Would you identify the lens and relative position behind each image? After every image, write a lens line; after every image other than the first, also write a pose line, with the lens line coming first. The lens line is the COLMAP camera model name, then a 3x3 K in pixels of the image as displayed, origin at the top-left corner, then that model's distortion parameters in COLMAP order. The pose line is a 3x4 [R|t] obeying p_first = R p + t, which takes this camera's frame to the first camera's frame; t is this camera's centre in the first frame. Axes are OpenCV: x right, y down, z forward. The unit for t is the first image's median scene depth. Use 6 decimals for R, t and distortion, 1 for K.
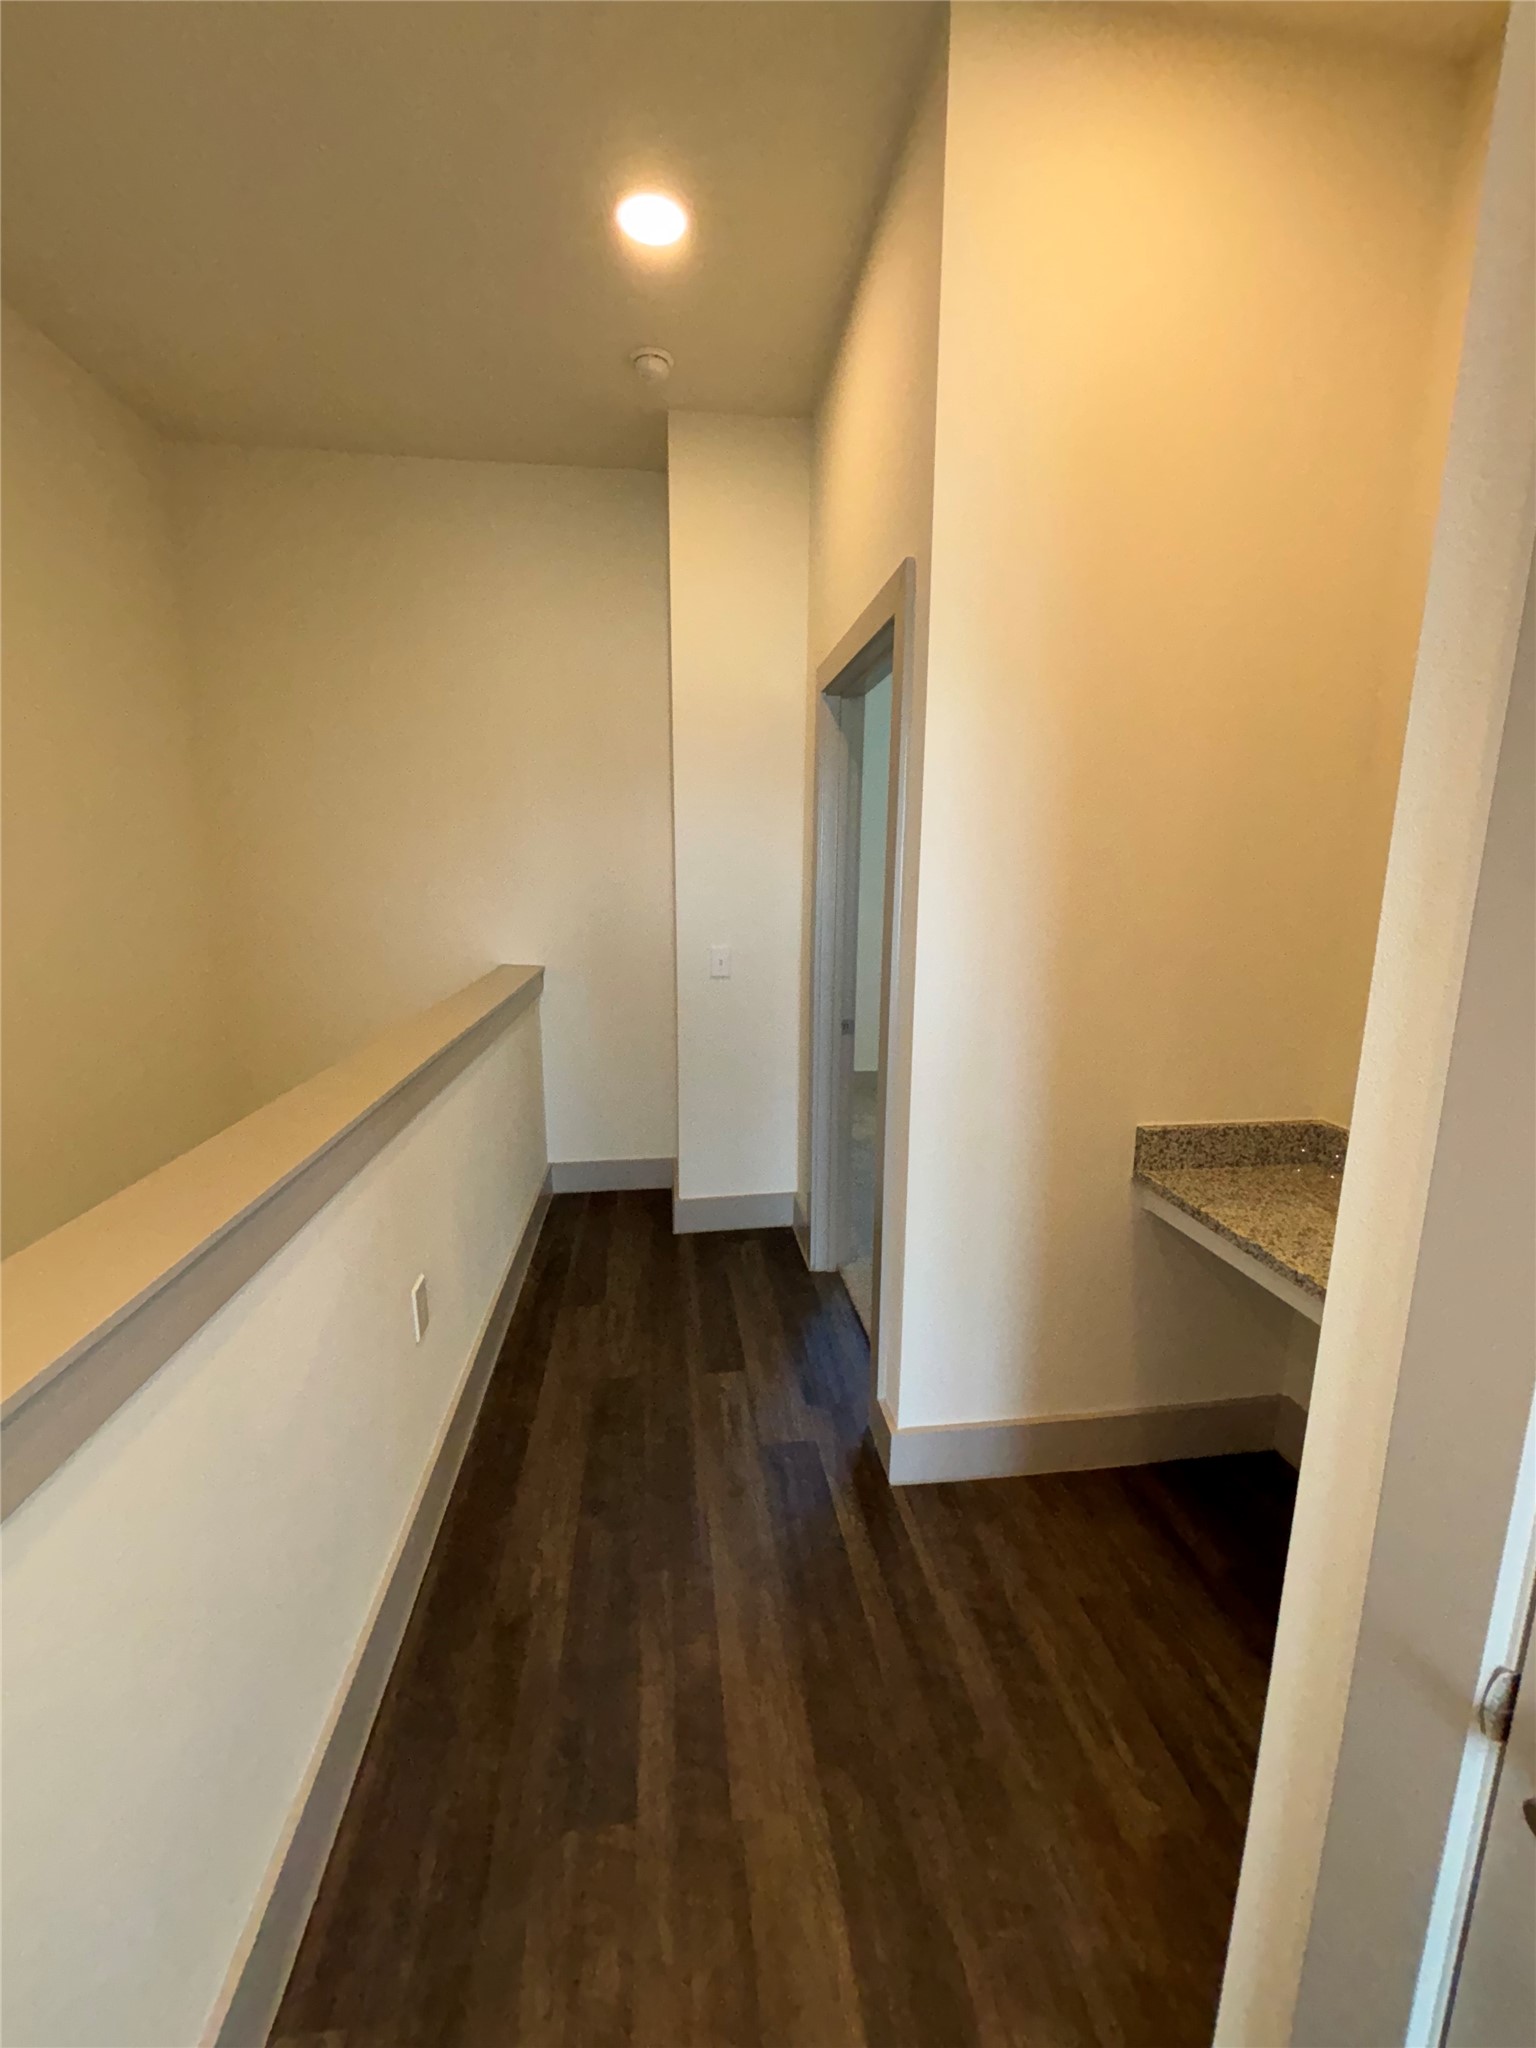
lens RADIAL K [[816.5, 0, 768.0], [0, 816.5, 1024.0], [0, 0, 1]] dist [0.007722, -0.000007]
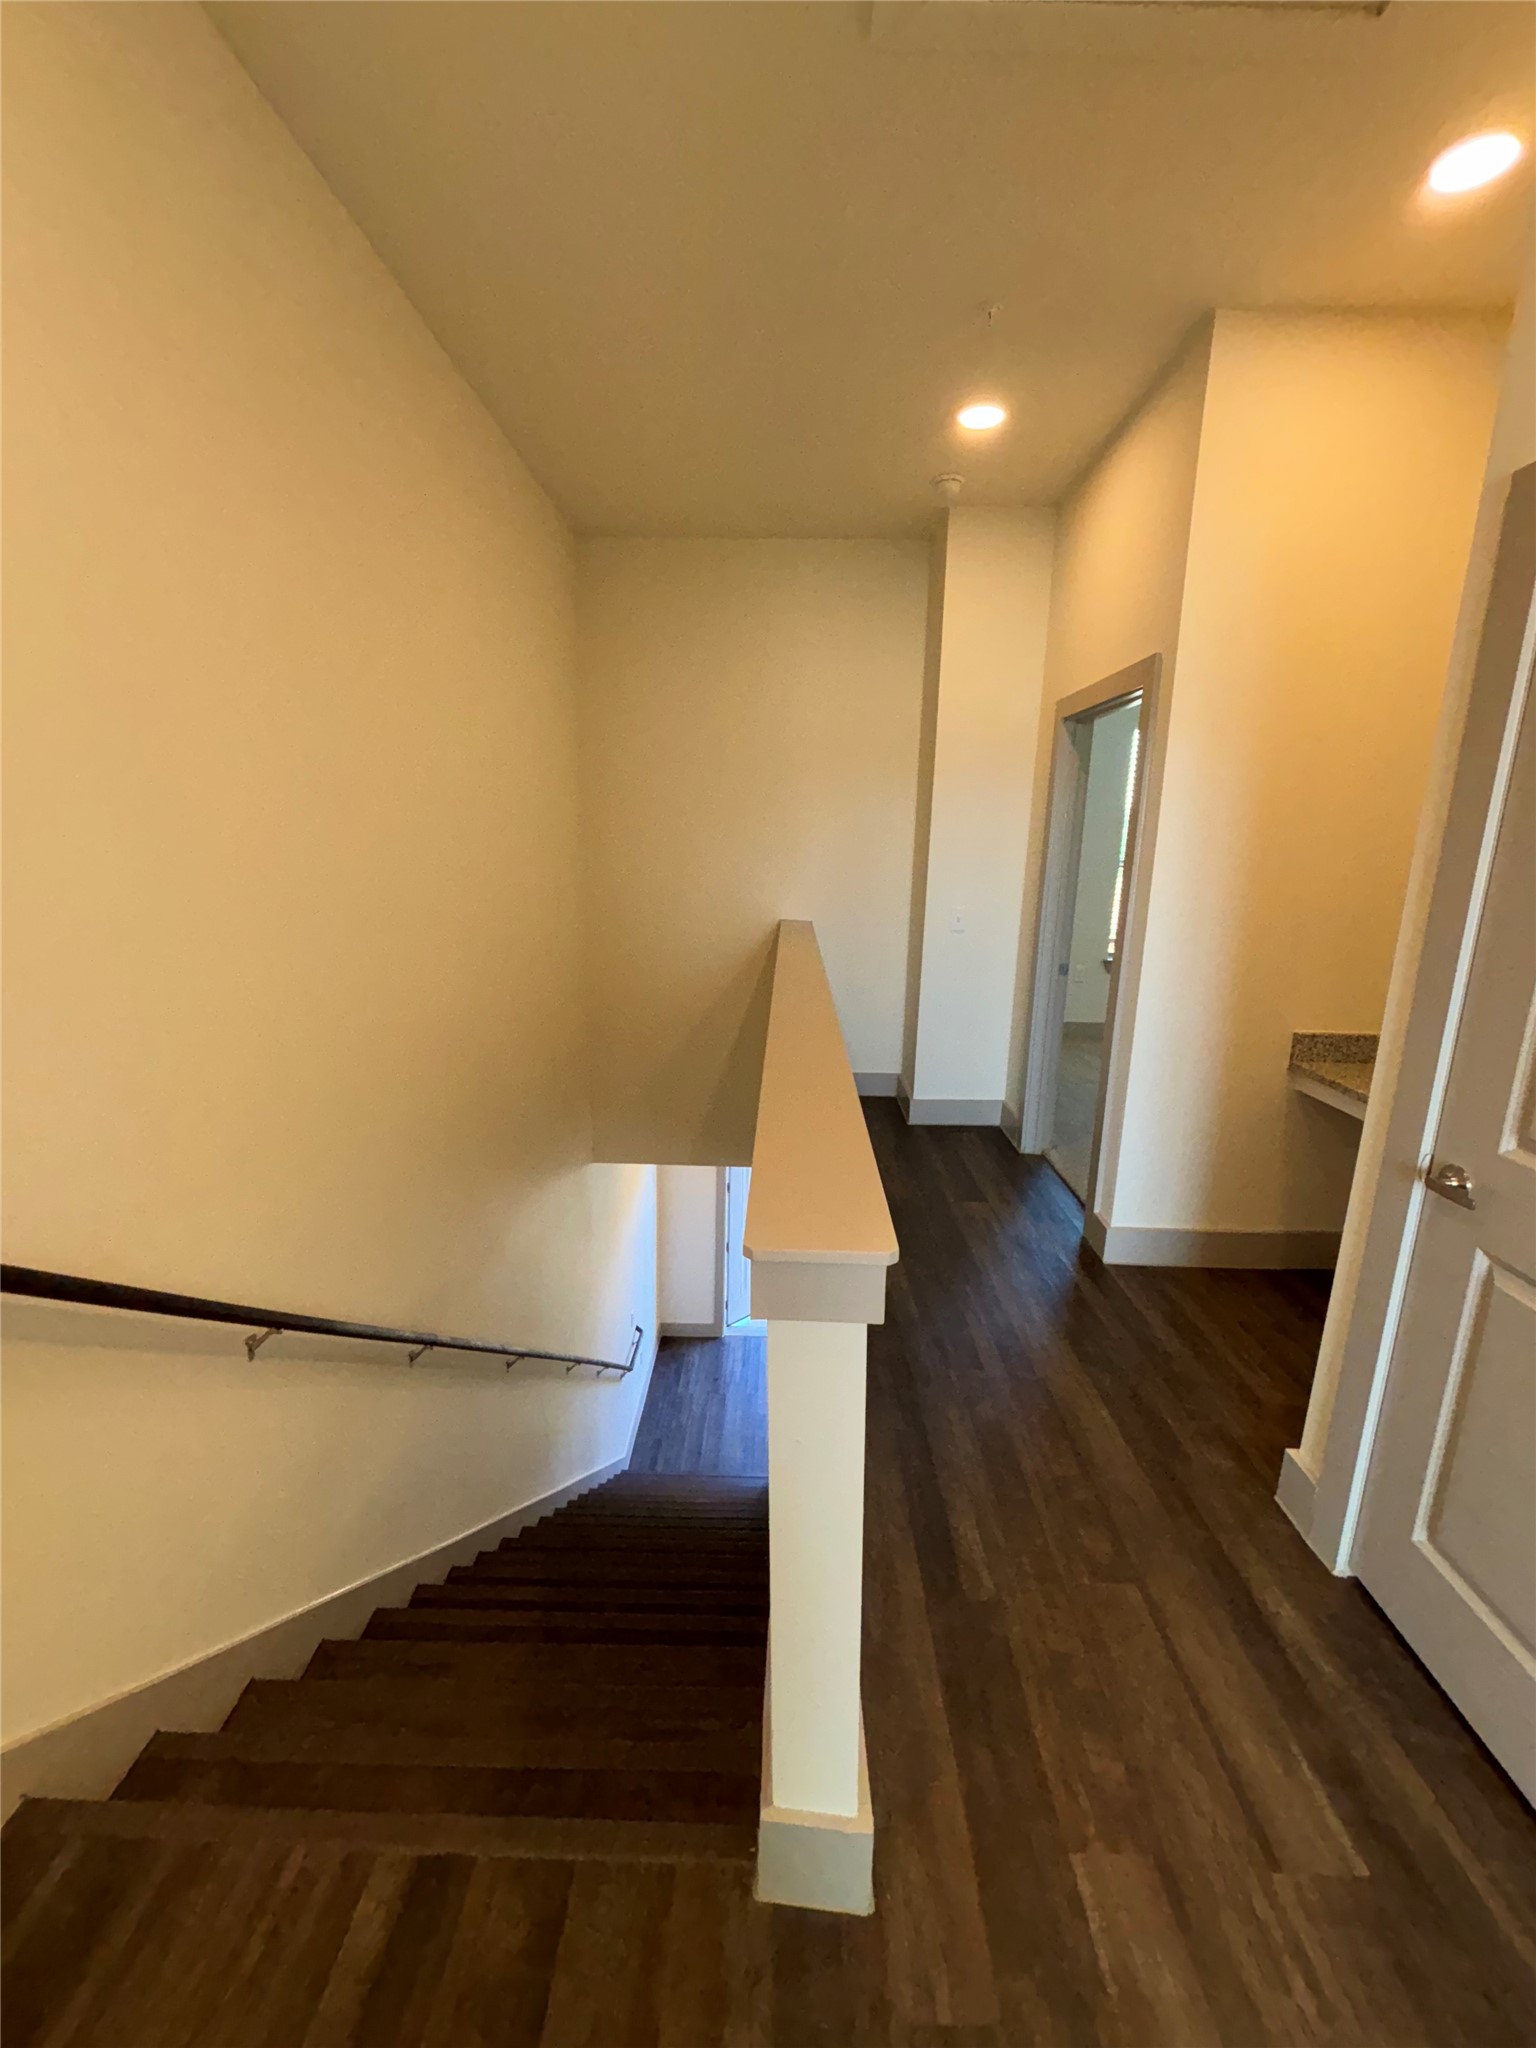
lens RADIAL K [[832.5, 0, 768.0], [0, 832.5, 1024.0], [0, 0, 1]] dist [-0.000889, -0.000019]
pose [[0.990040, 0.042078, -0.134351, -0.279591], [-0.037703, 0.998678, 0.034945, 0.091534], [0.135644, -0.029532, 0.990317, -0.599639]]
